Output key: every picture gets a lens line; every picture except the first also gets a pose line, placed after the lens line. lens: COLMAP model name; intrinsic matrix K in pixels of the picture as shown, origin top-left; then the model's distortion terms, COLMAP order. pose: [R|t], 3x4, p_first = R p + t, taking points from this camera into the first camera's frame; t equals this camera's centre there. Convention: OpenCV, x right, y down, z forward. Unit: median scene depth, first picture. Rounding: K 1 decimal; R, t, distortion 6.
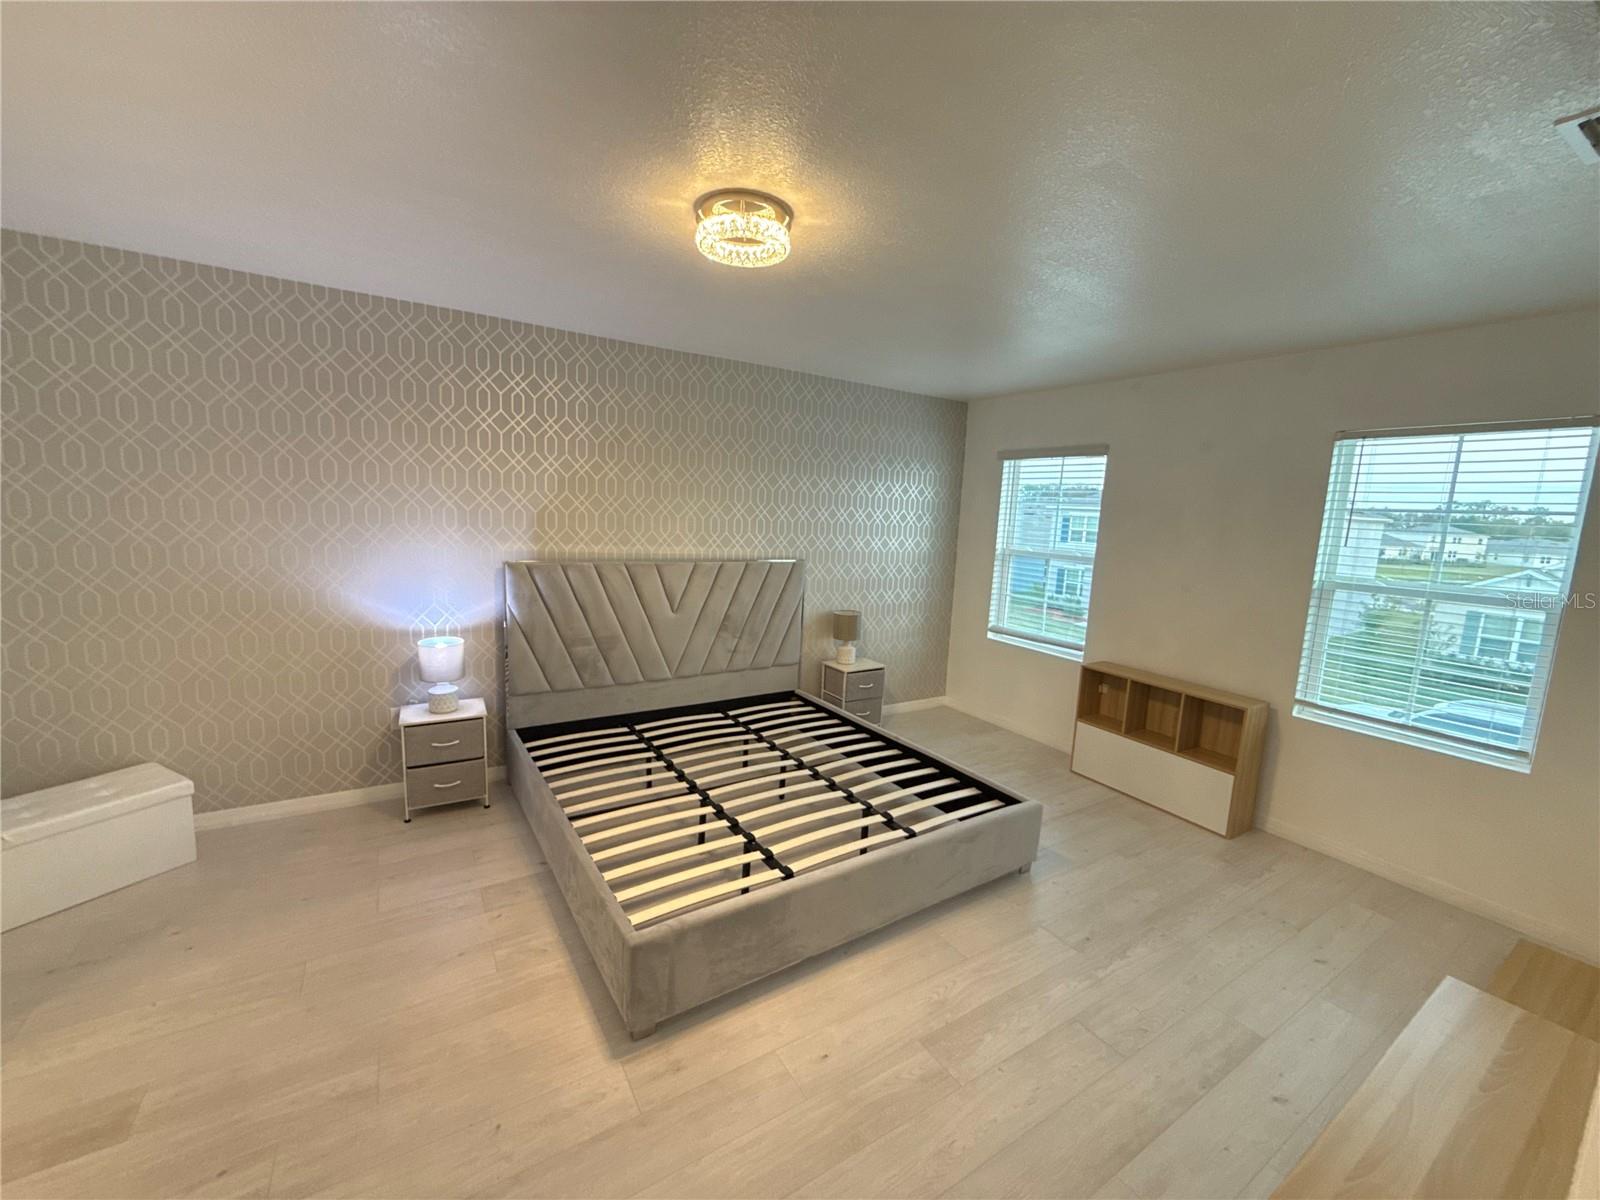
lens RADIAL K [[635.7, 0, 795.9], [0, 635.7, 599.1], [0, 0, 1]] dist [0.000036, -0.000077]
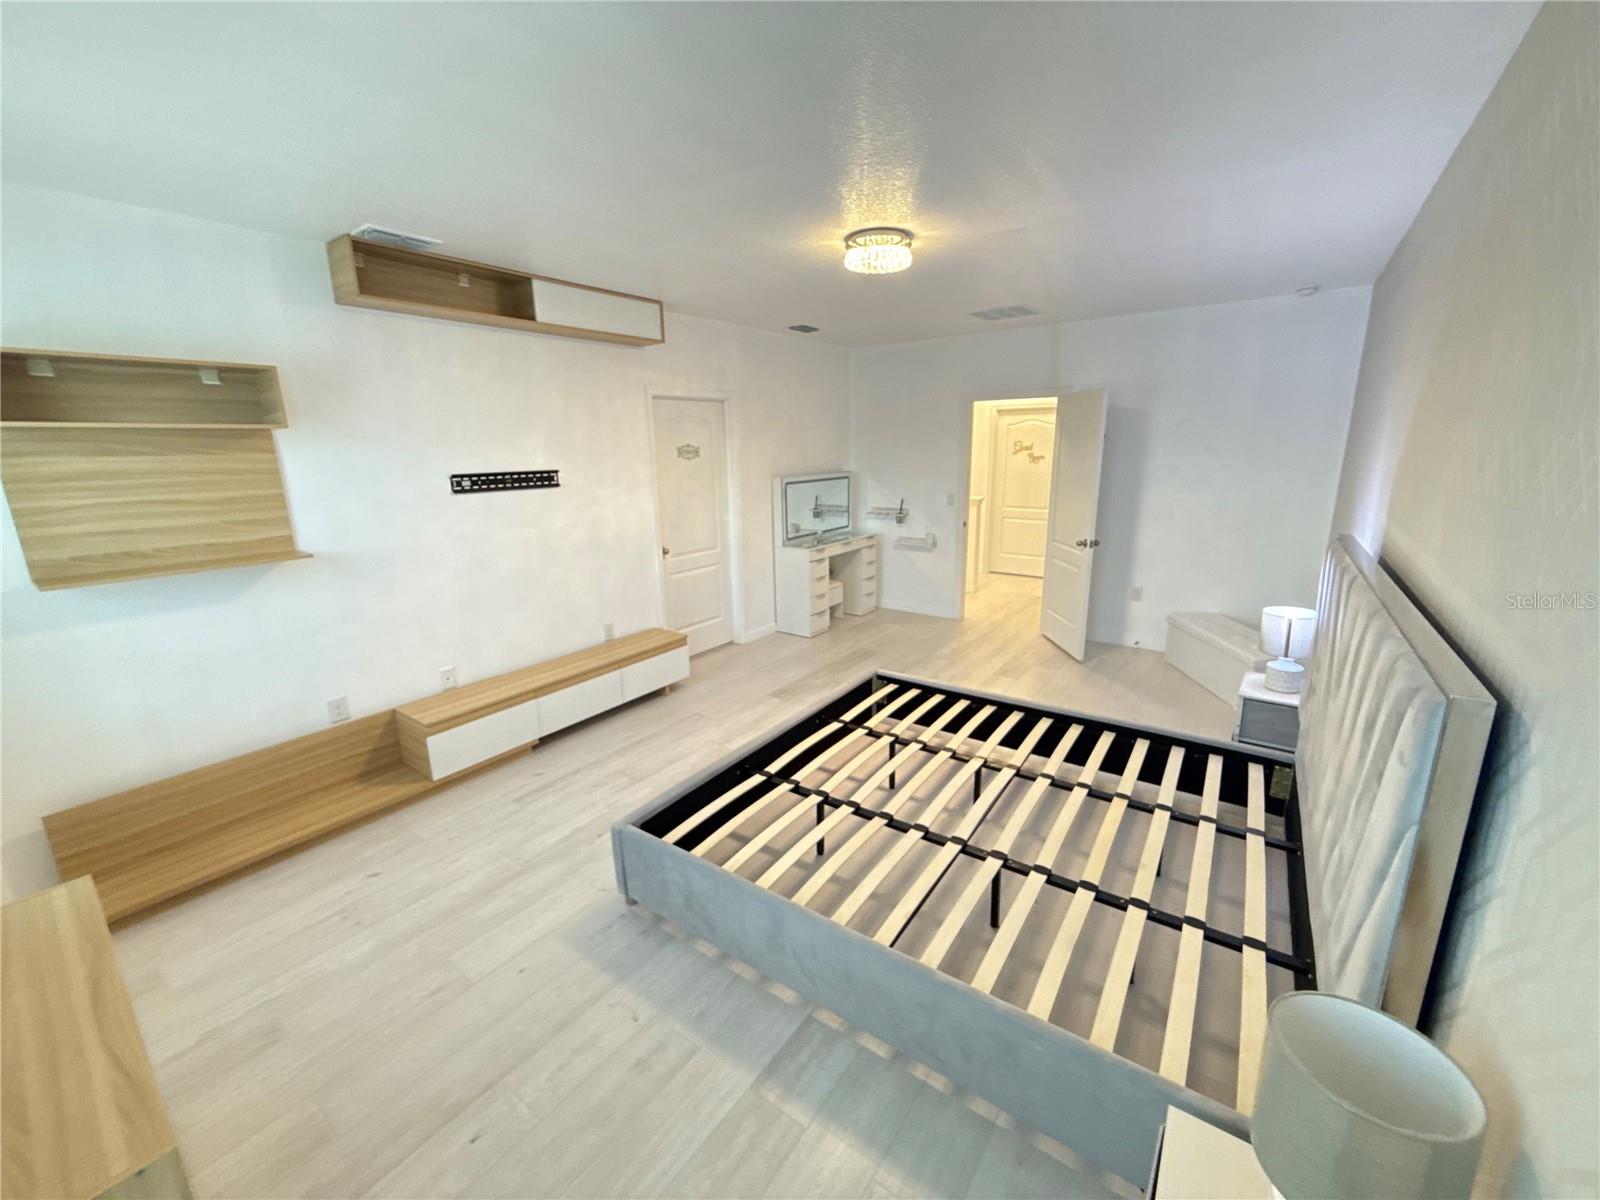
lens RADIAL K [[642.6, 0, 800.0], [0, 642.6, 600.0], [0, 0, 1]] dist [0.002667, 0.000172]
pose [[-0.928751, 0.055179, -0.366574, 0.338378], [-0.082510, 0.933285, 0.349531, -0.169734], [0.361405, 0.354873, -0.862237, 1.255161]]
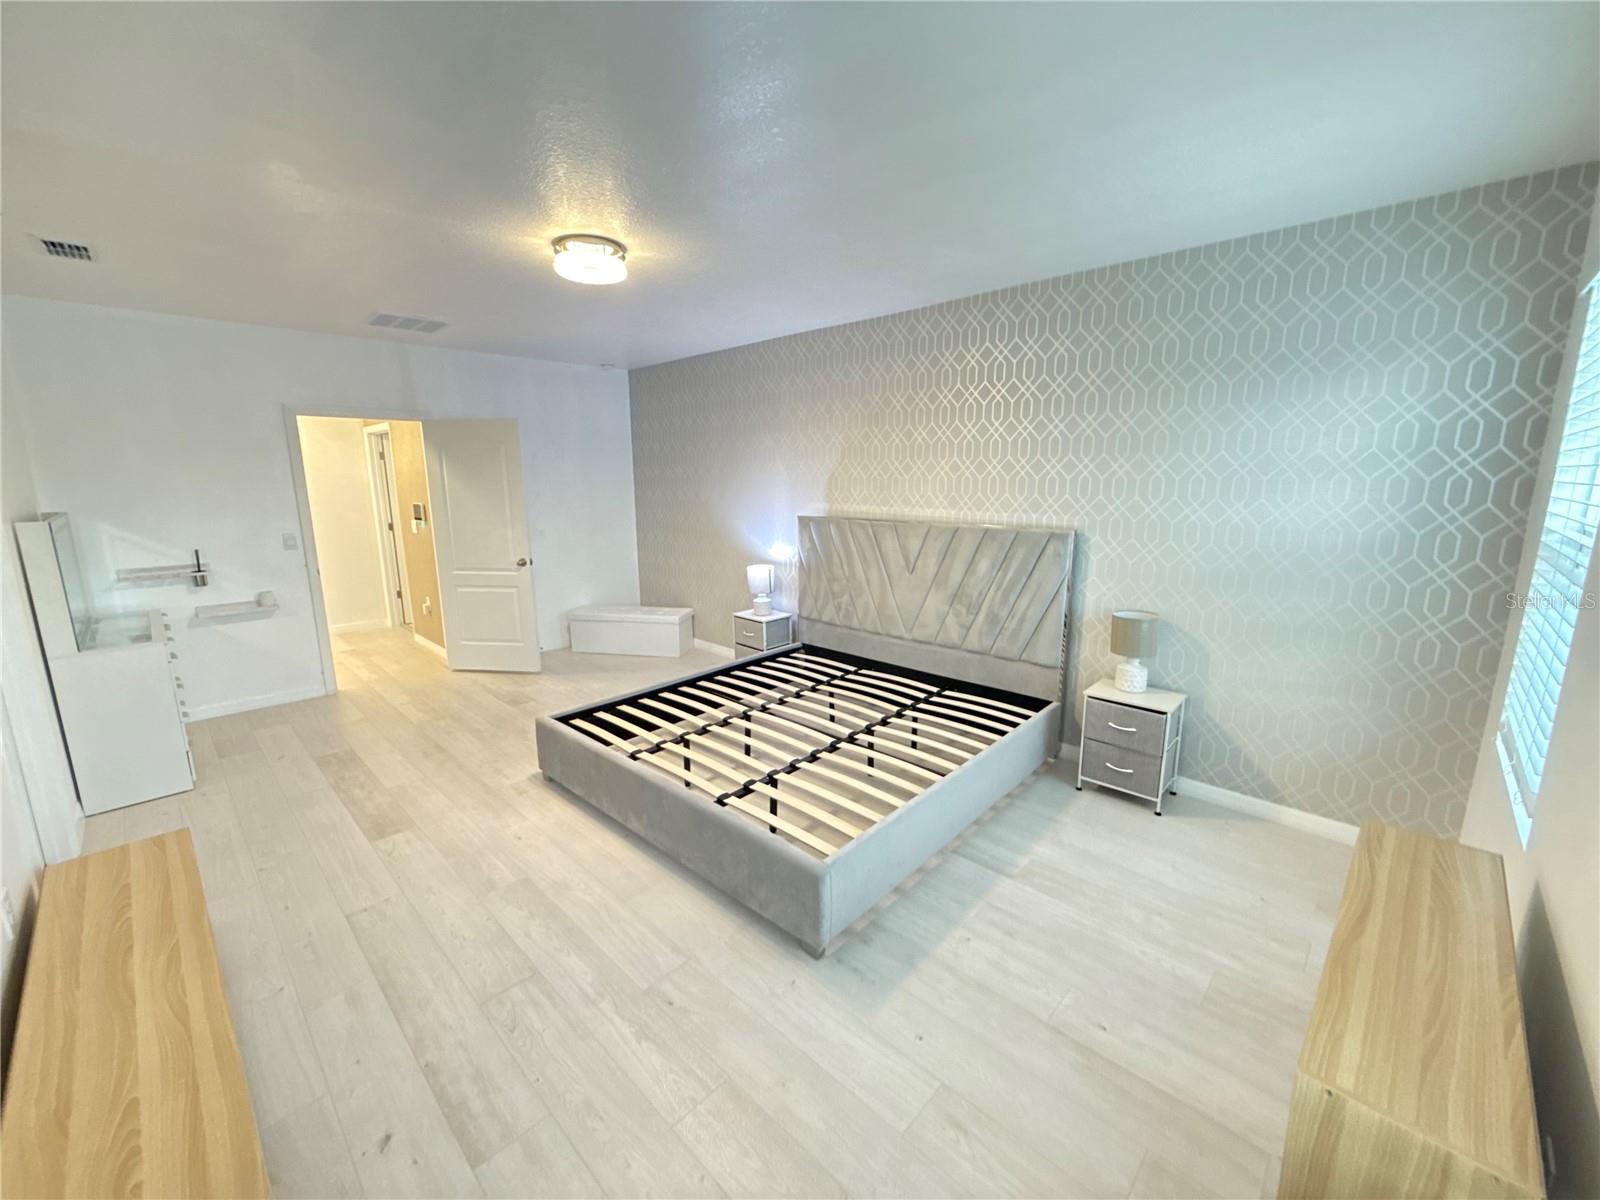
lens RADIAL K [[635.7, 0, 795.9], [0, 635.7, 599.1], [0, 0, 1]] dist [0.000036, -0.000077]
pose [[0.242465, 0.137583, -0.960355, 0.749824], [-0.123964, 0.986173, 0.109983, -0.027868], [0.962208, 0.092382, 0.256168, 0.585986]]
